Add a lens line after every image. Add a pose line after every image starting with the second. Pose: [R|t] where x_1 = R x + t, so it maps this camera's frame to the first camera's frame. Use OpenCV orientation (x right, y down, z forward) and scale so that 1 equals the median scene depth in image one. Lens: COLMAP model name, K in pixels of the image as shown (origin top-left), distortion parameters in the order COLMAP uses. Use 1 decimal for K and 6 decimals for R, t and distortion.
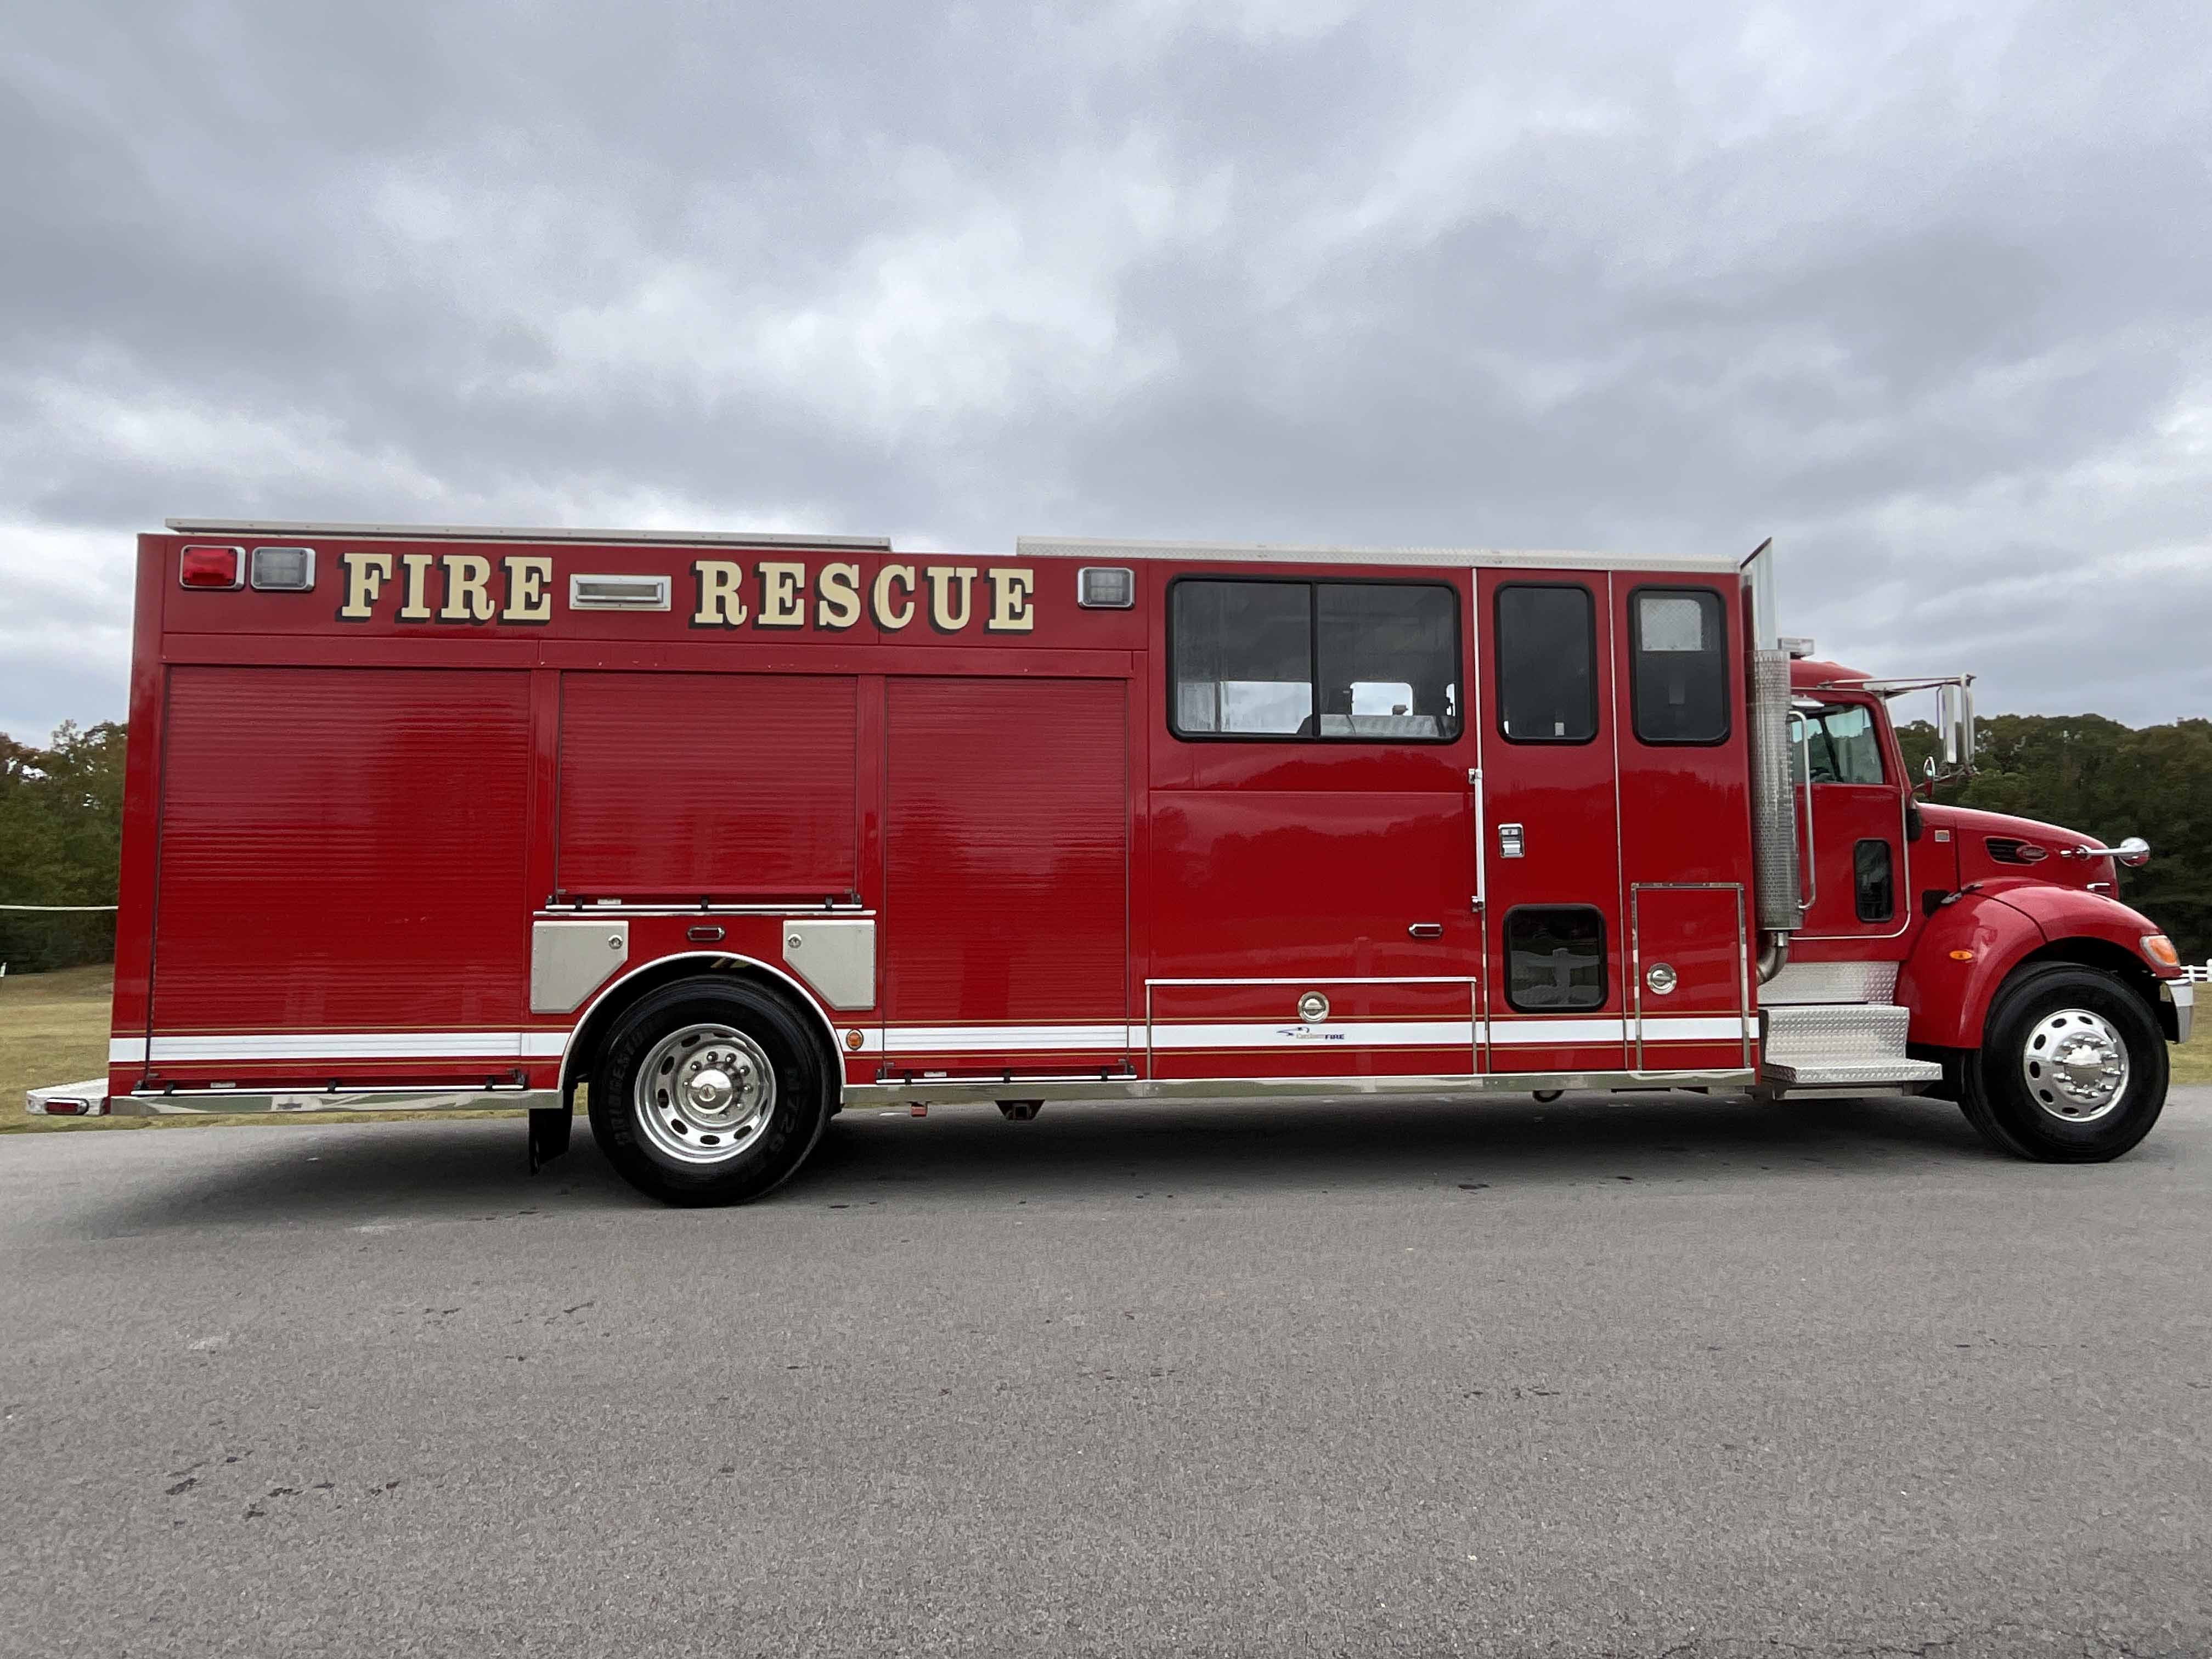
lens RADIAL K [[1166.8, 0, 1101.1], [0, 1166.8, 829.2], [0, 0, 1]] dist [-0.015766, 0.013499]
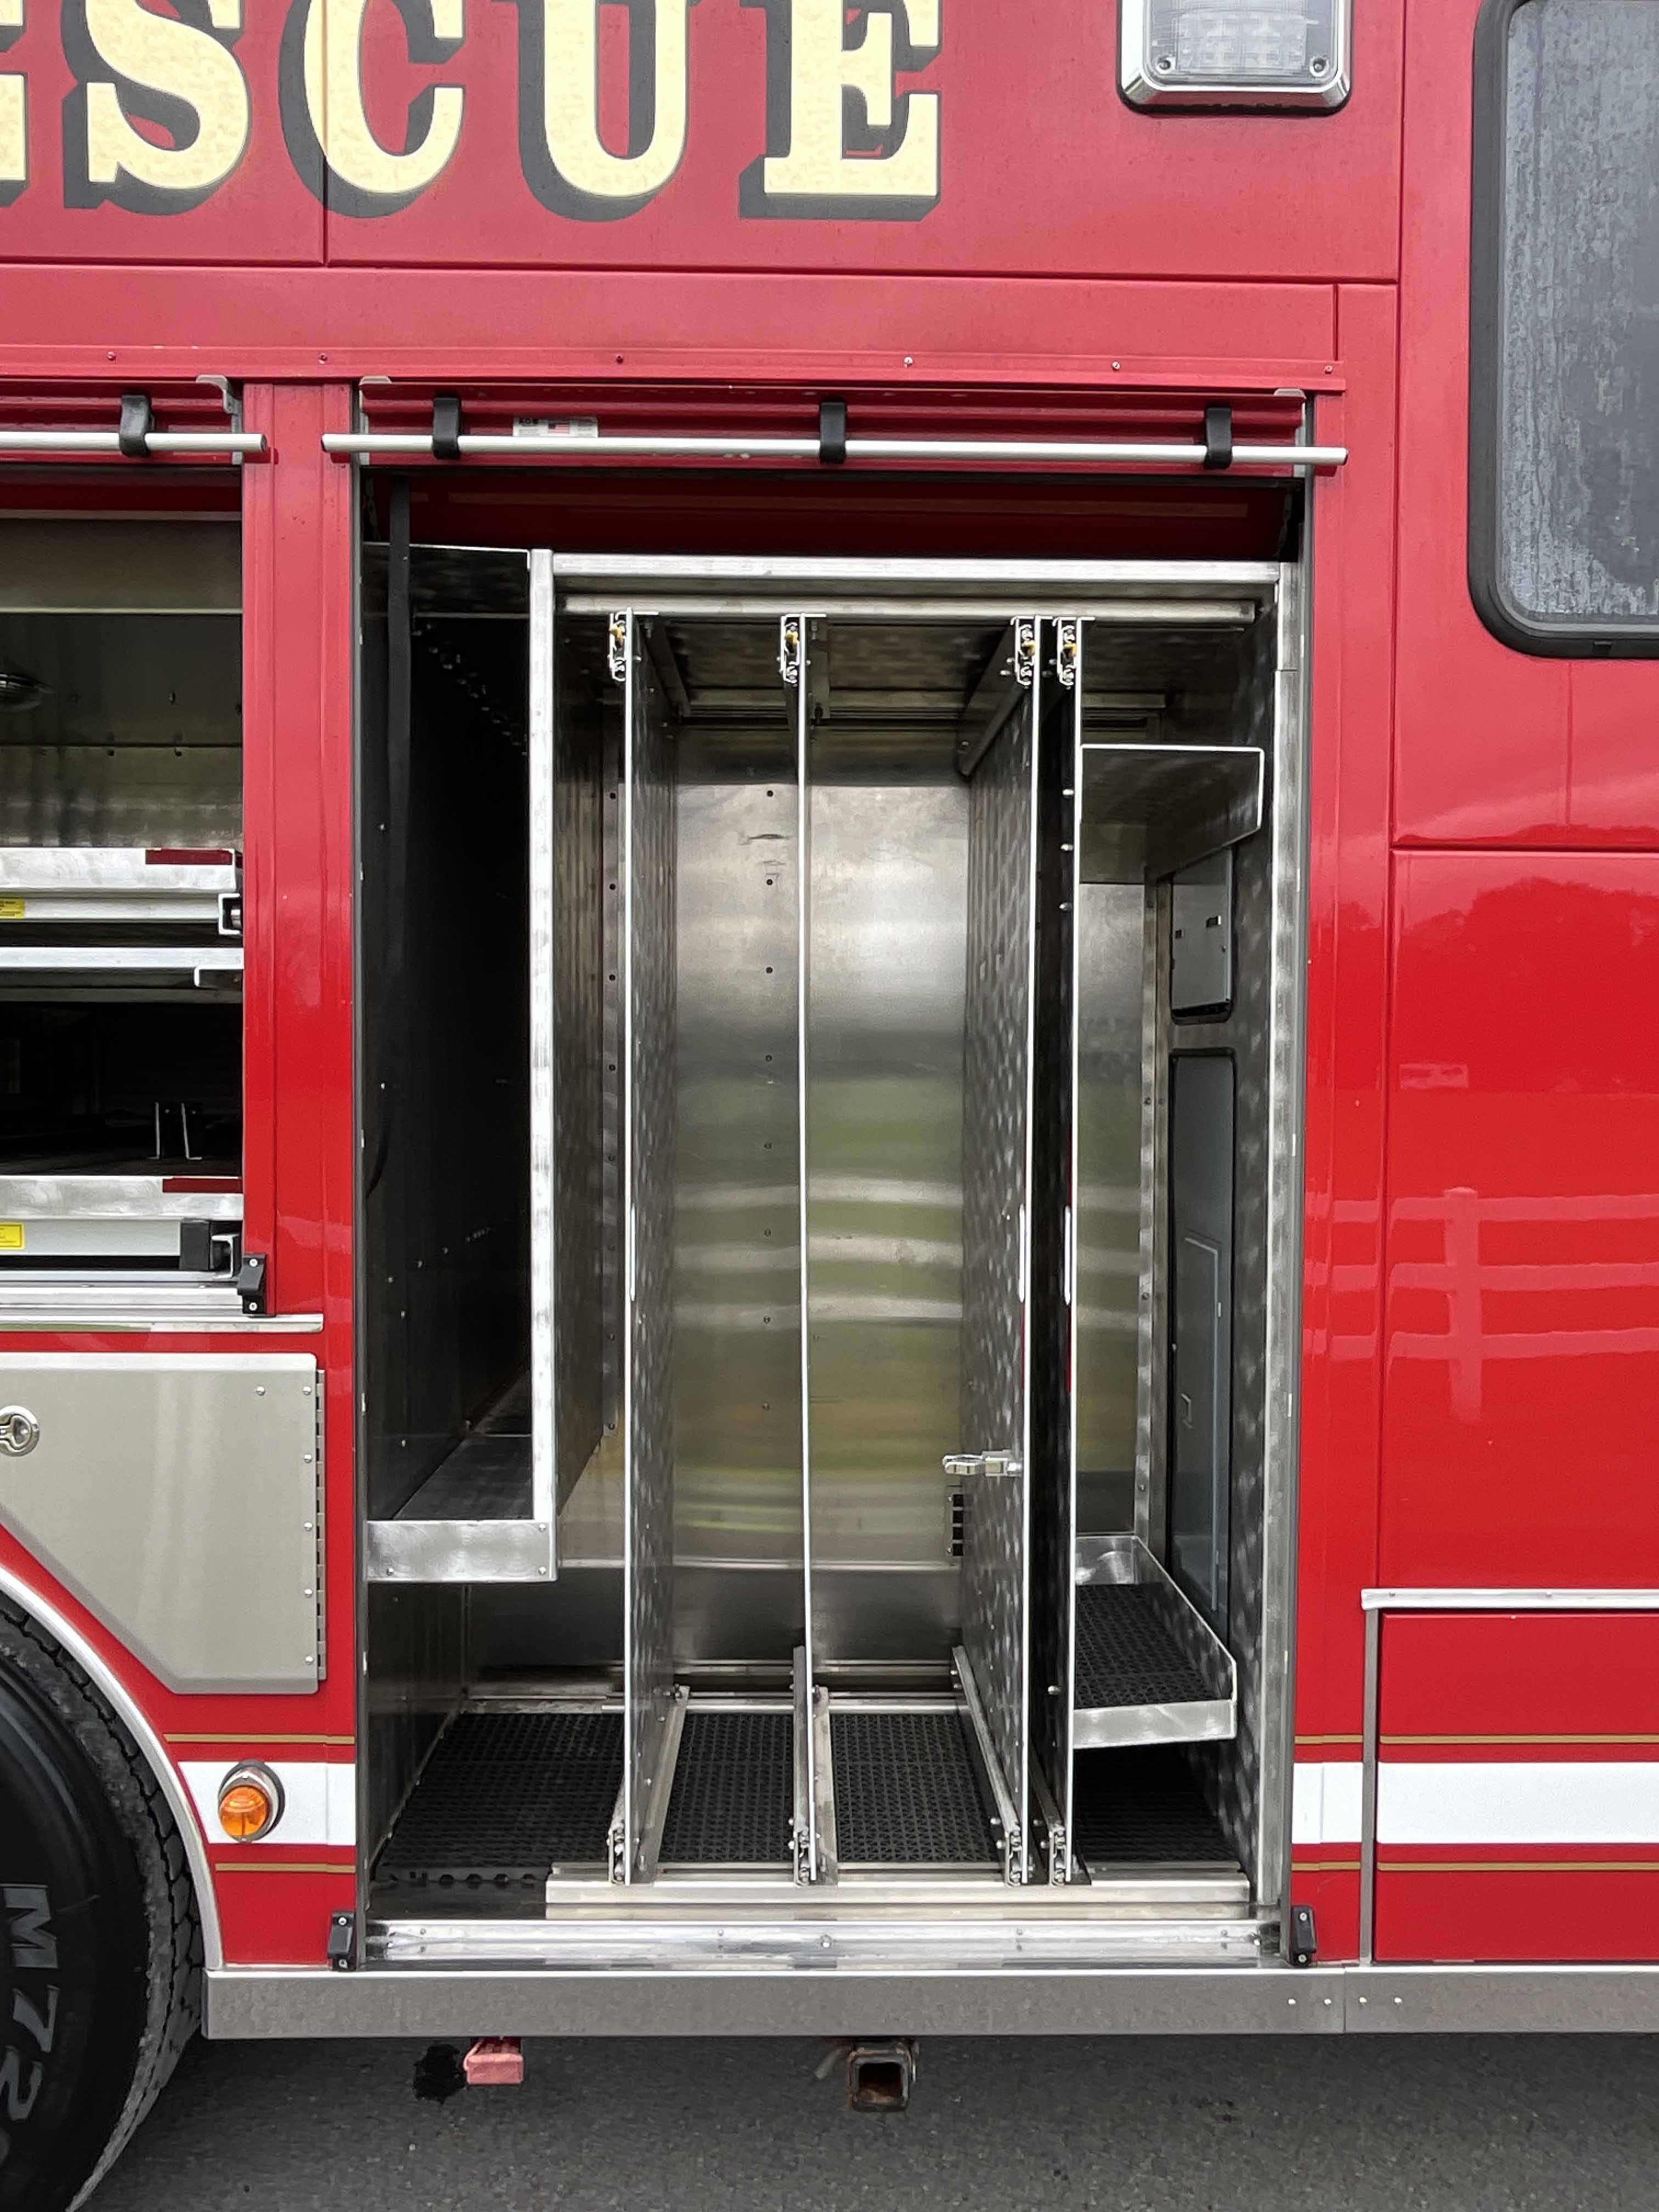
lens RADIAL K [[1413.7, 0, 818.9], [0, 1413.7, 1103.9], [0, 0, 1]] dist [-0.006631, 0.004407]
pose [[0.996653, 0.010796, -0.081028, -0.058419], [-0.003604, 0.996079, 0.088394, -0.004864], [0.081664, -0.087806, 0.992784, 0.695942]]
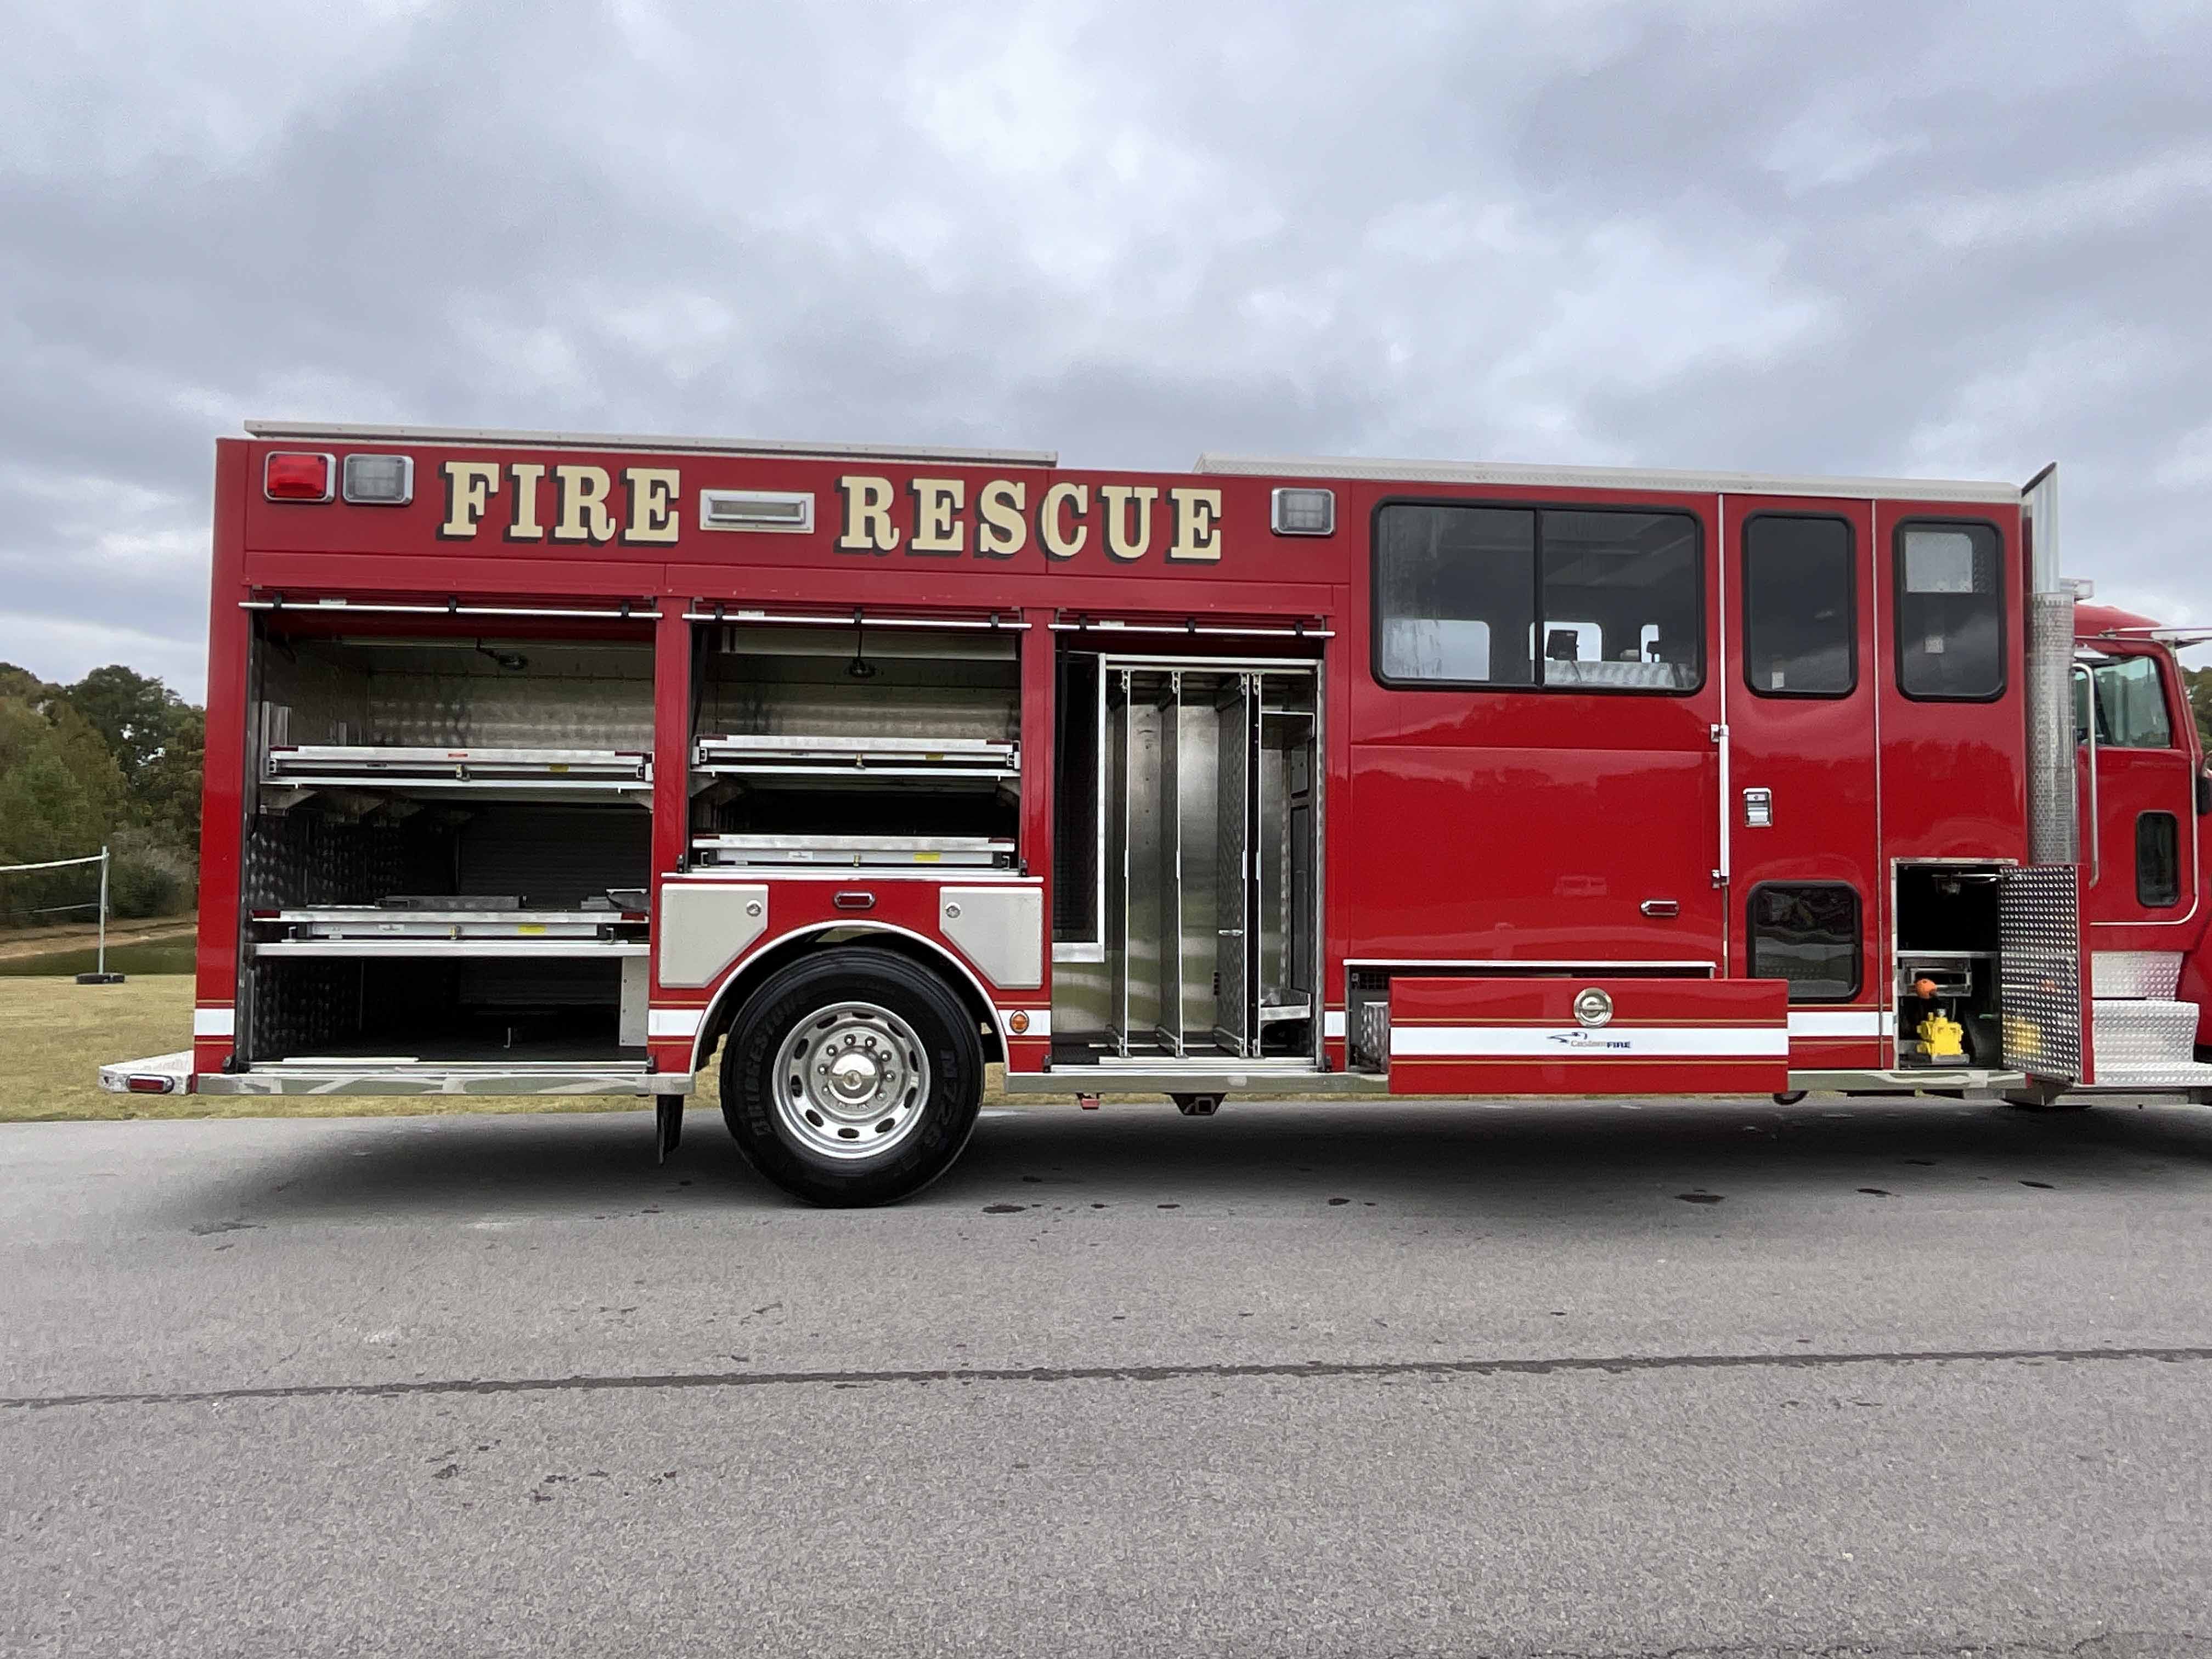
lens RADIAL K [[1413.7, 0, 1101.7], [0, 1413.7, 829.7], [0, 0, 1]] dist [-0.006631, 0.004407]
pose [[0.999916, 0.012862, -0.001449, -0.146718], [-0.012818, 0.999554, 0.026990, 0.004495], [0.001796, -0.026969, 0.999635, -0.069215]]
